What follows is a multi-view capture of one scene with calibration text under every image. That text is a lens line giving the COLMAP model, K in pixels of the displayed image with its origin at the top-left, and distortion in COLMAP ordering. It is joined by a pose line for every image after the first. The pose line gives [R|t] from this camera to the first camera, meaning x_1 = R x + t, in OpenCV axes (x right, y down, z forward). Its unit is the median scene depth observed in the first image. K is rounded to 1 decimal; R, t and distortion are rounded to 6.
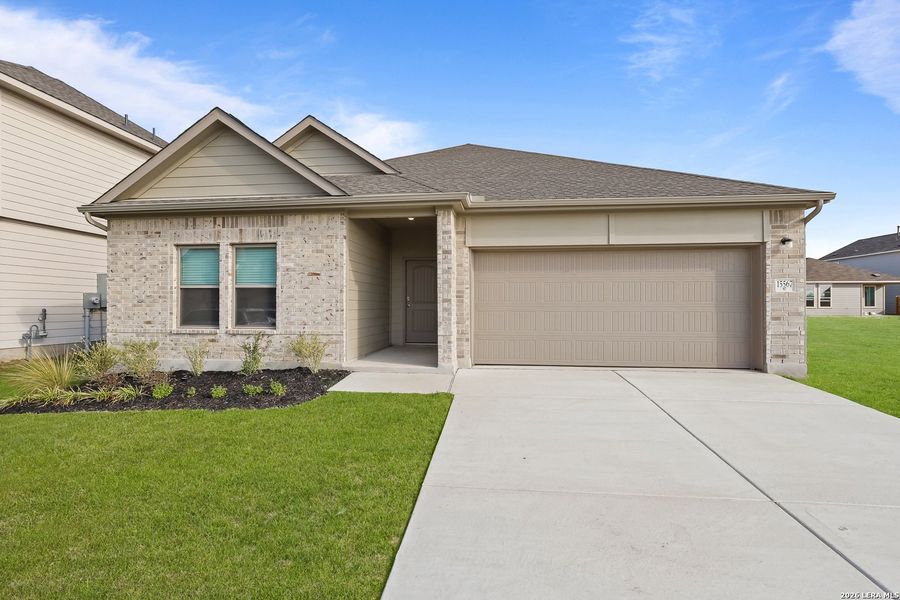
lens RADIAL K [[410.8, 0, 431.0], [0, 410.8, 304.3], [0, 0, 1]] dist [-0.004480, 0.001374]
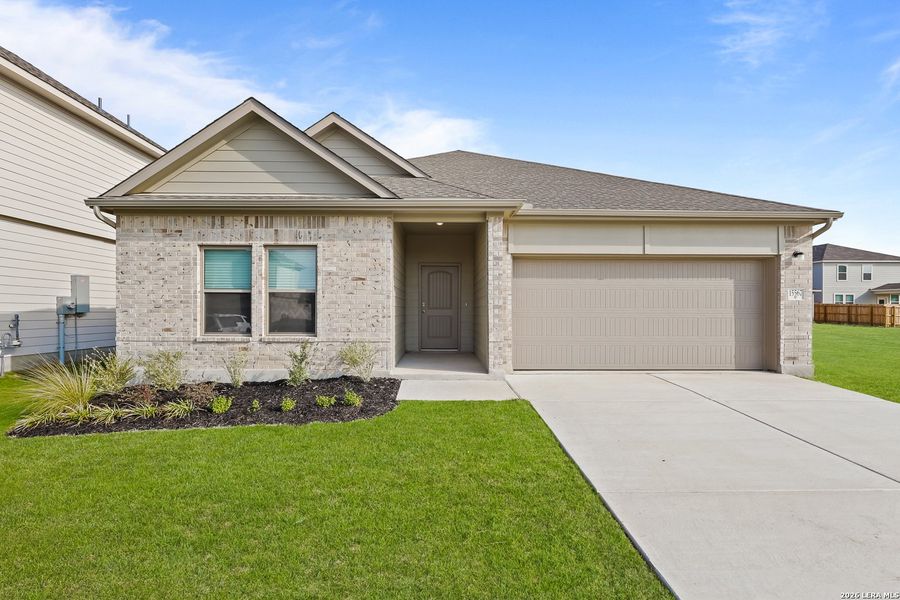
lens RADIAL K [[410.8, 0, 431.4], [0, 410.8, 311.9], [0, 0, 1]] dist [-0.004480, 0.001374]
pose [[0.991998, 0.001749, 0.126245, -0.234385], [-0.002442, 0.999983, 0.005334, -0.001867], [-0.126233, -0.005600, 0.991985, 0.025901]]
